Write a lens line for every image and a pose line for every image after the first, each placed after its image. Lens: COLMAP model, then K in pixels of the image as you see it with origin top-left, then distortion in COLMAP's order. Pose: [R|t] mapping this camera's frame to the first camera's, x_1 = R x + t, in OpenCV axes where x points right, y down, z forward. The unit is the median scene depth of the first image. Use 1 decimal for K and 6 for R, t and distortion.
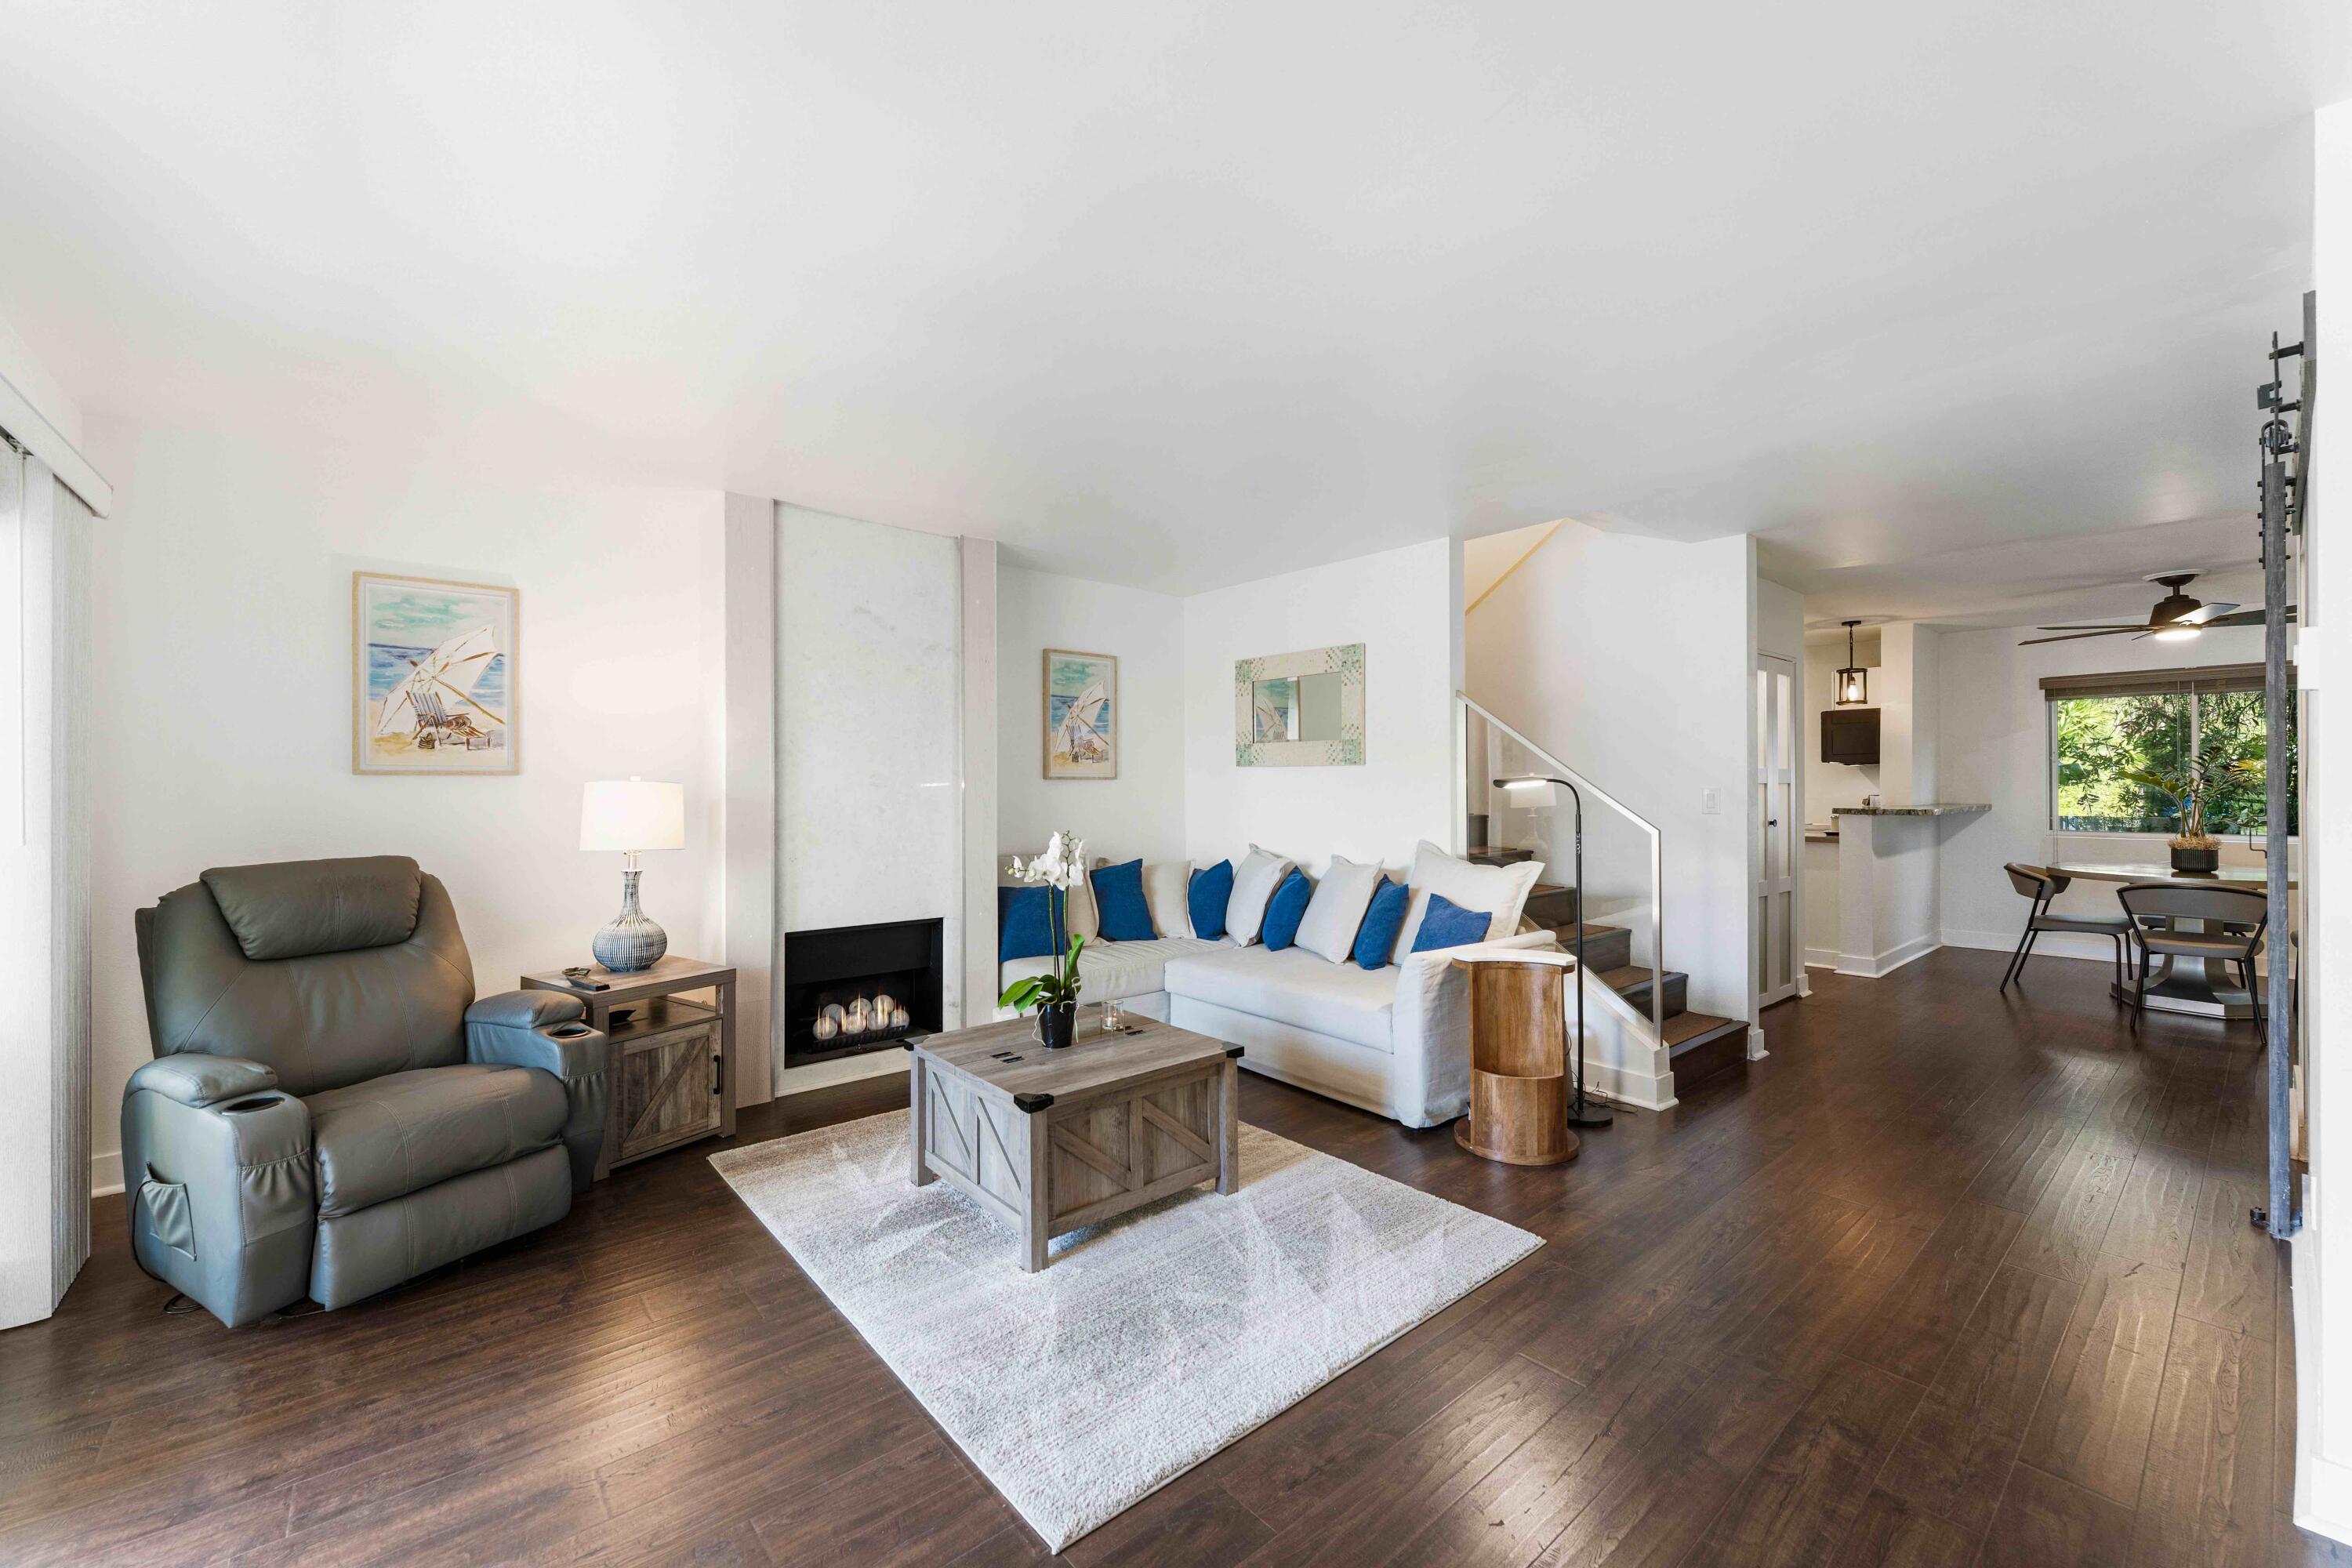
lens RADIAL K [[934.8, 0, 1176.0], [0, 934.8, 784.0], [0, 0, 1]] dist [-0.001019, -0.000149]
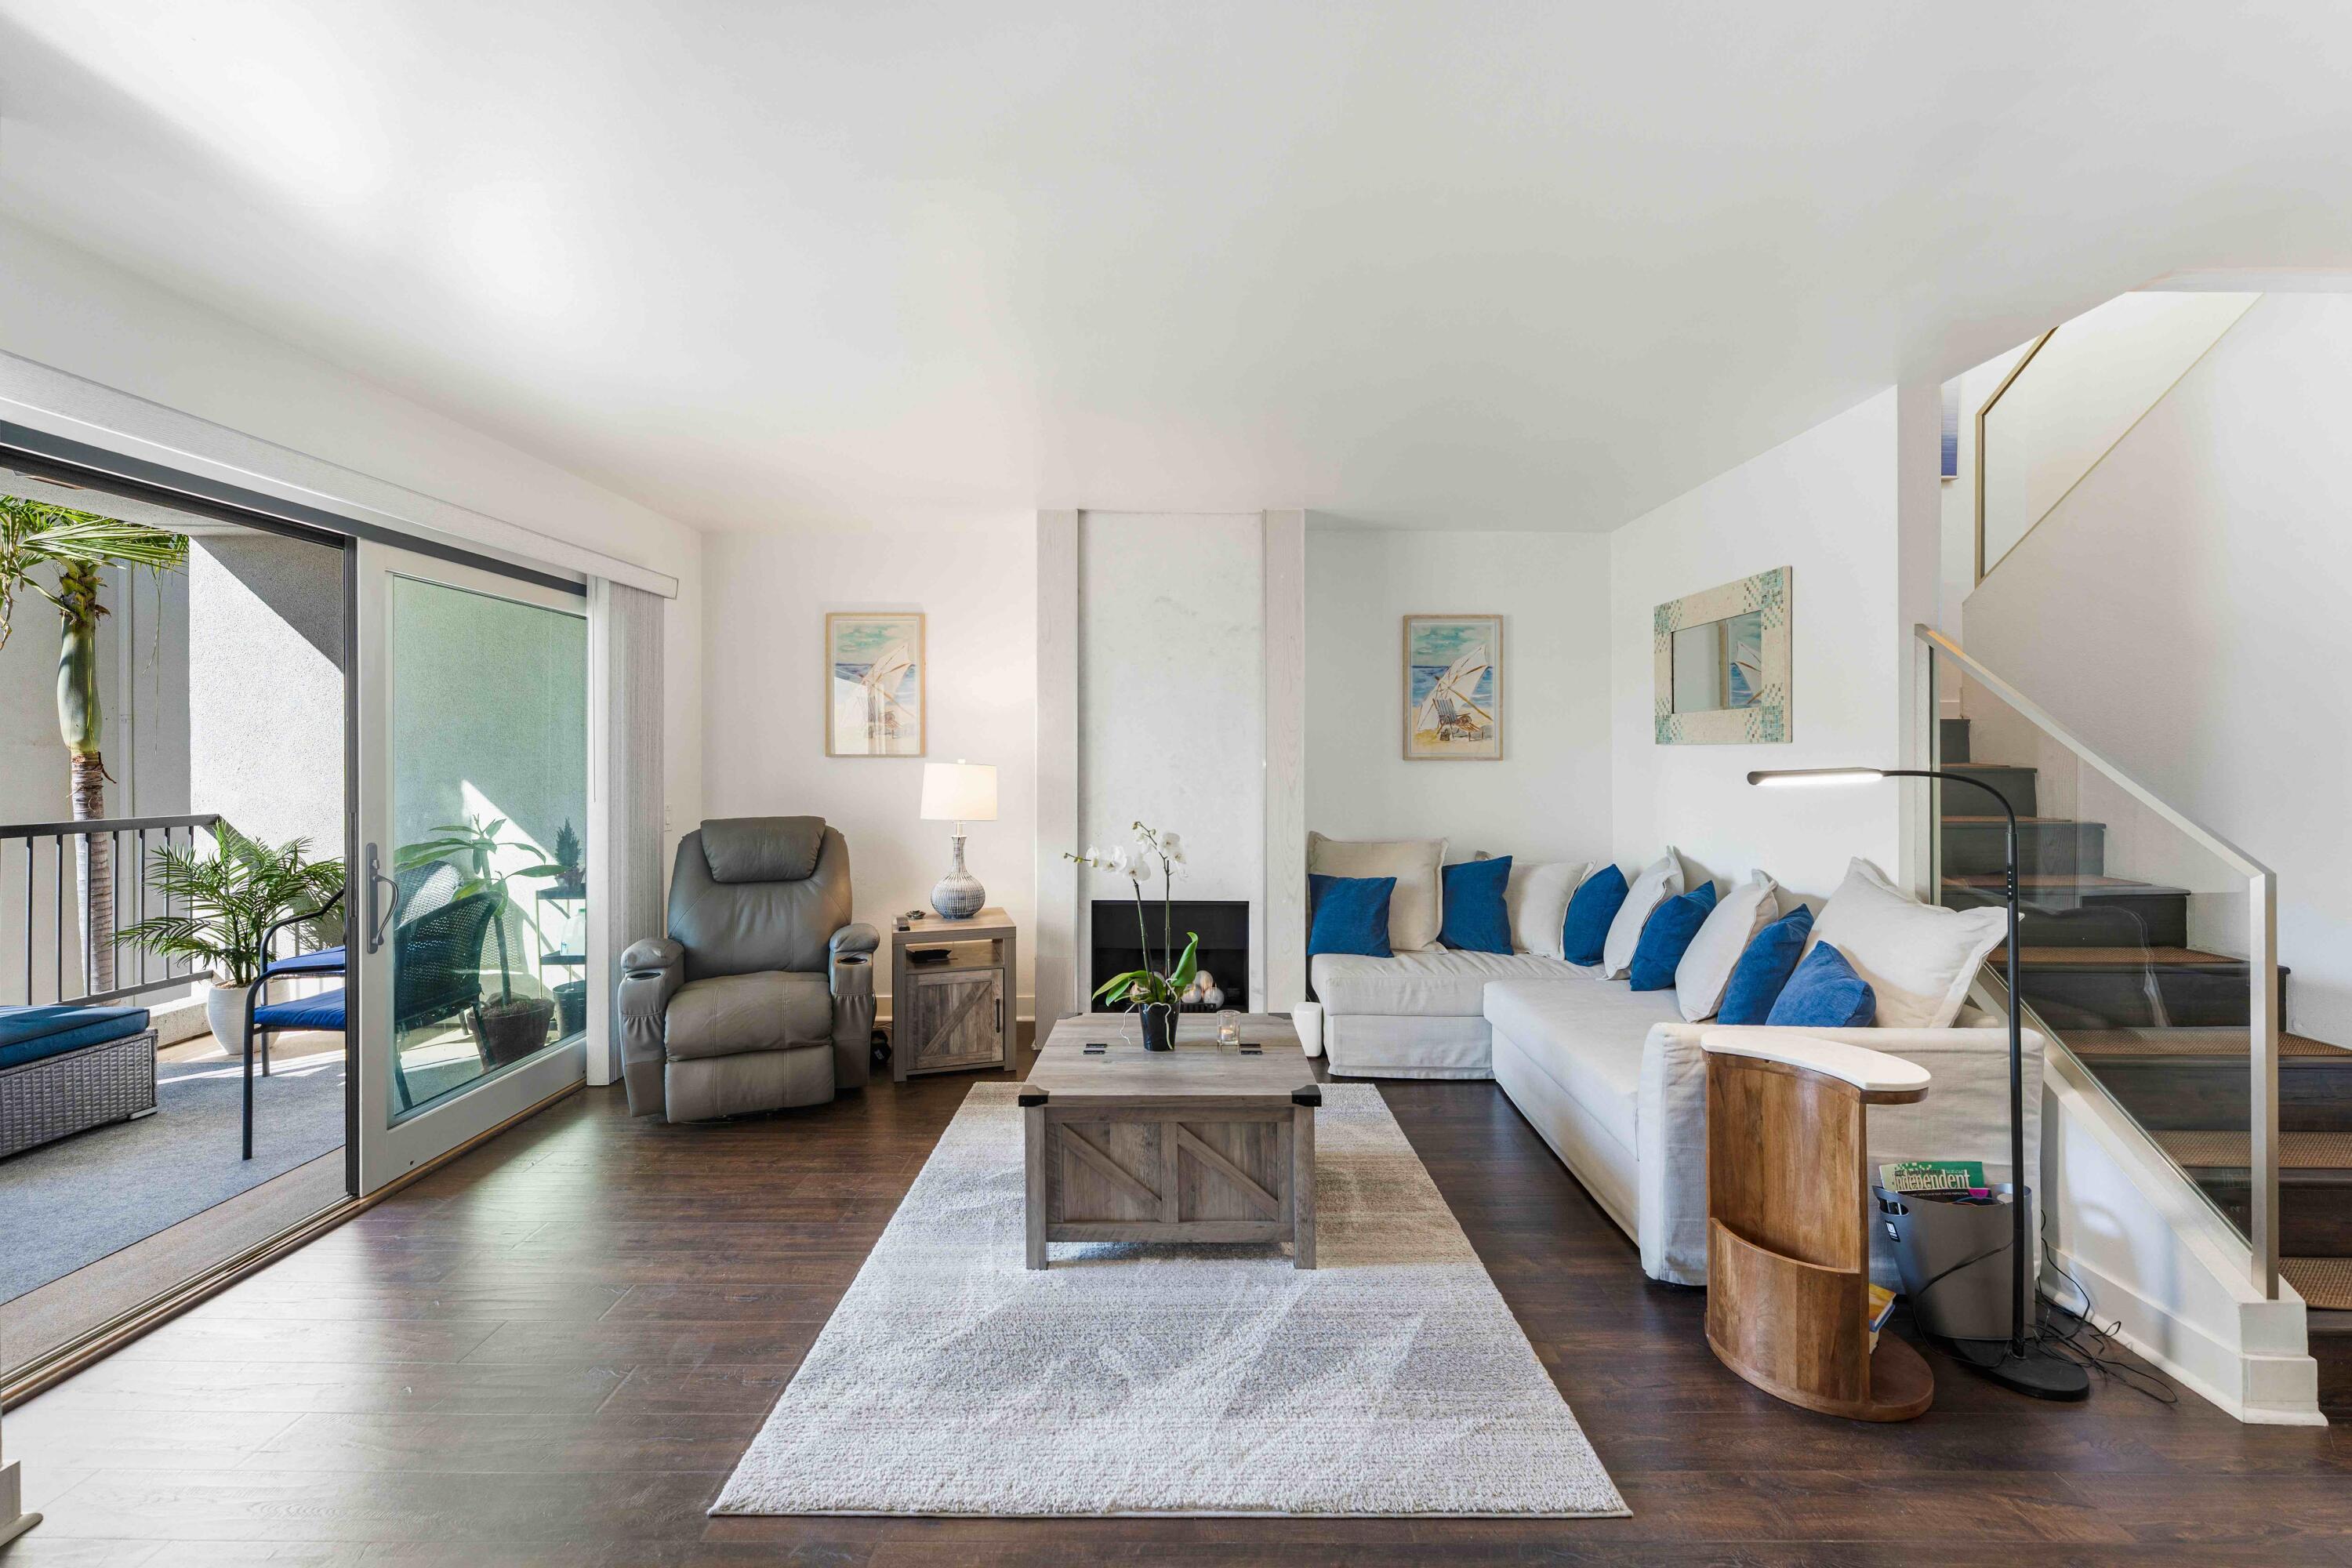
lens RADIAL K [[948.3, 0, 1176.2], [0, 948.3, 760.8], [0, 0, 1]] dist [-0.000202, -0.000366]
pose [[0.759527, 0.005709, -0.650450, 0.450595], [-0.002433, 0.999979, 0.005936, -0.014409], [0.650471, -0.002926, 0.759526, 0.251481]]
